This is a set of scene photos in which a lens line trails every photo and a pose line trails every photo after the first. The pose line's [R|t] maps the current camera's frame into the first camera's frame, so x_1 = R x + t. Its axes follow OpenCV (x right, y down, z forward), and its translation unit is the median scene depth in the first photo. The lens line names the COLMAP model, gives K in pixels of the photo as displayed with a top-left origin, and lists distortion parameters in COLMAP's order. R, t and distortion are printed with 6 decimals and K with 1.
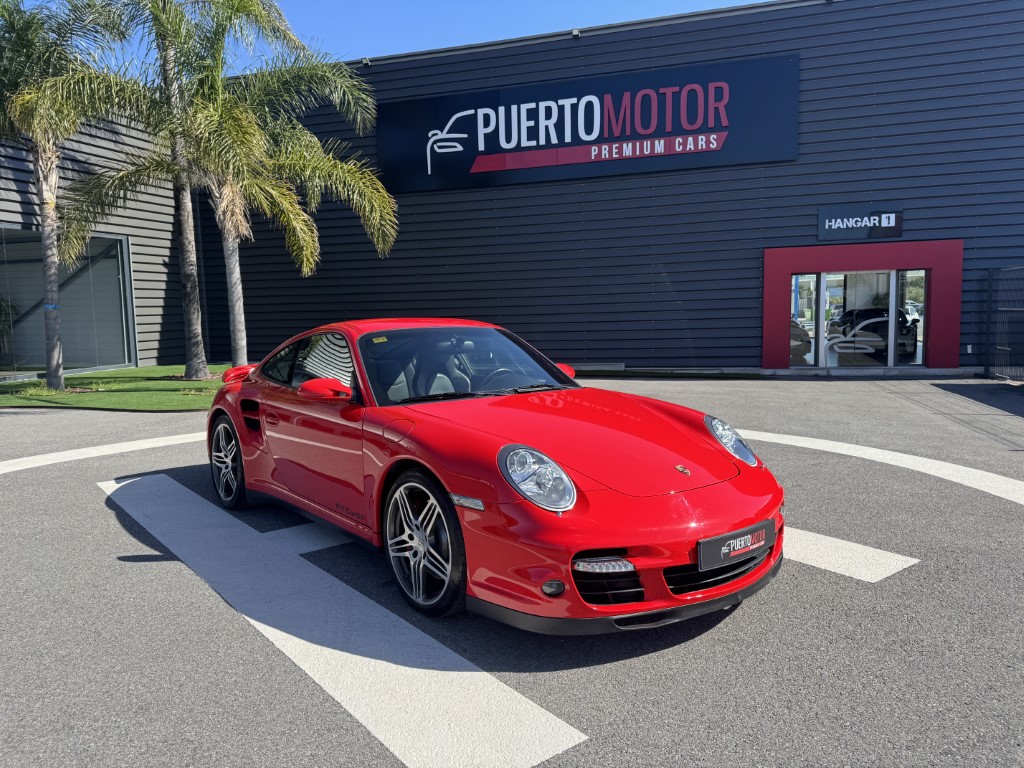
lens RADIAL K [[721.2, 0, 504.7], [0, 721.2, 381.0], [0, 0, 1]] dist [0.034841, -0.039859]
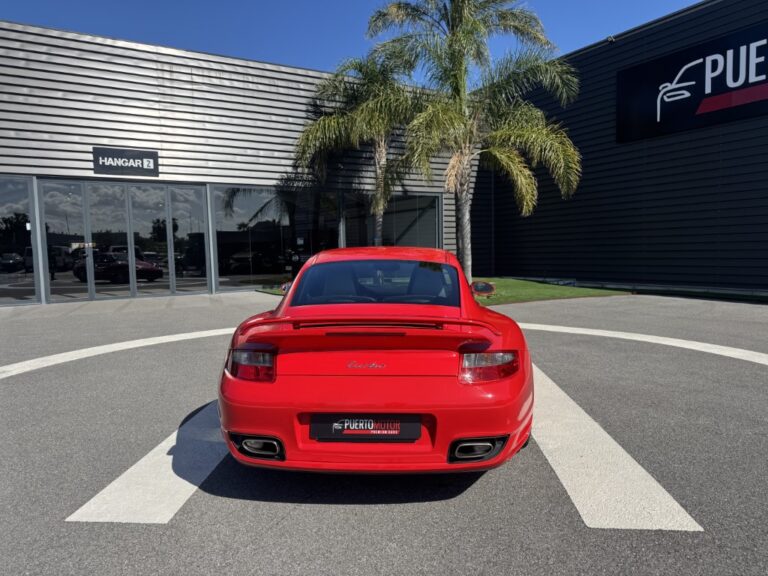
lens RADIAL K [[540.9, 0, 378.5], [0, 540.9, 285.8], [0, 0, 1]] dist [0.034841, -0.039859]
pose [[0.742180, 0.048552, -0.668440, 0.184114], [-0.056846, 0.998339, 0.009398, -0.007020], [0.667785, 0.031023, 0.743707, 0.066205]]
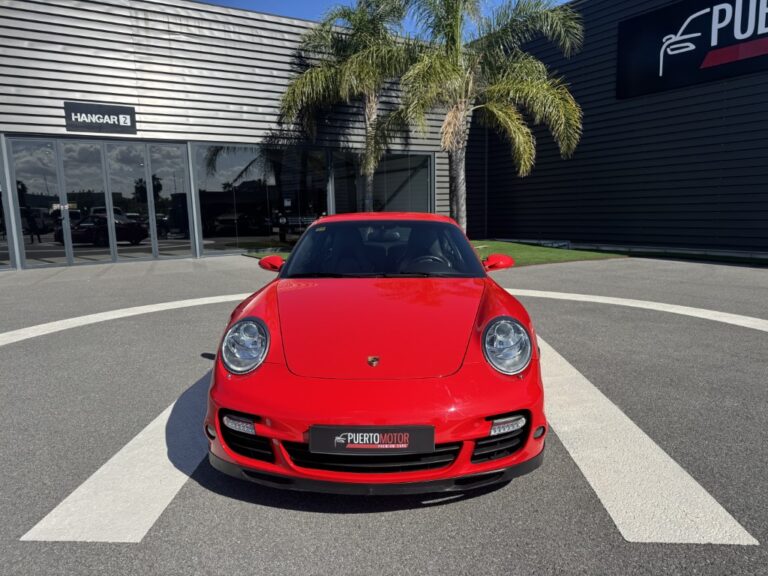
lens RADIAL K [[540.9, 0, 378.5], [0, 540.9, 285.8], [0, 0, 1]] dist [0.034841, -0.039859]
pose [[0.756747, 0.093111, -0.647043, 0.160691], [-0.053431, 0.995302, 0.080736, -0.011409], [0.651521, -0.026525, 0.758167, 0.084402]]
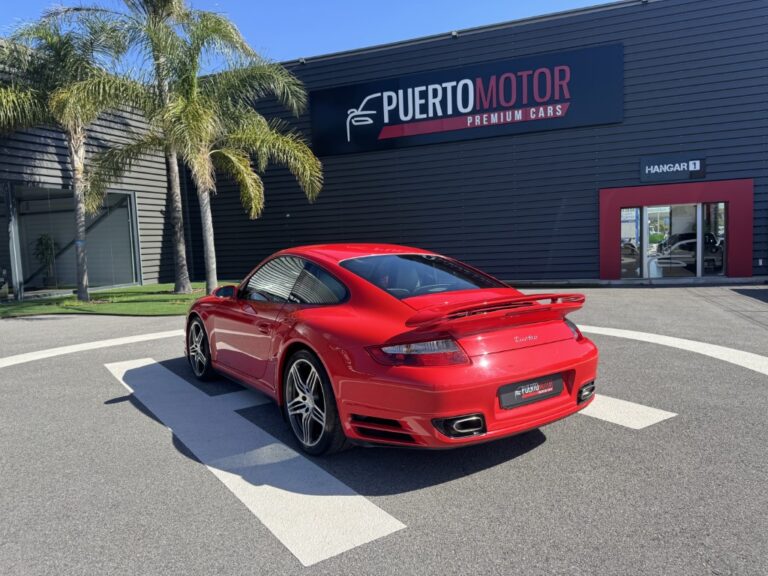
lens RADIAL K [[539.6, 0, 384.0], [0, 539.6, 288.0], [0, 0, 1]] dist [0.040711, -0.051286]
pose [[0.998140, -0.013899, -0.059363, 0.021906], [0.013349, 0.999864, -0.009665, 0.002740], [0.059489, 0.008855, 0.998190, -0.016361]]
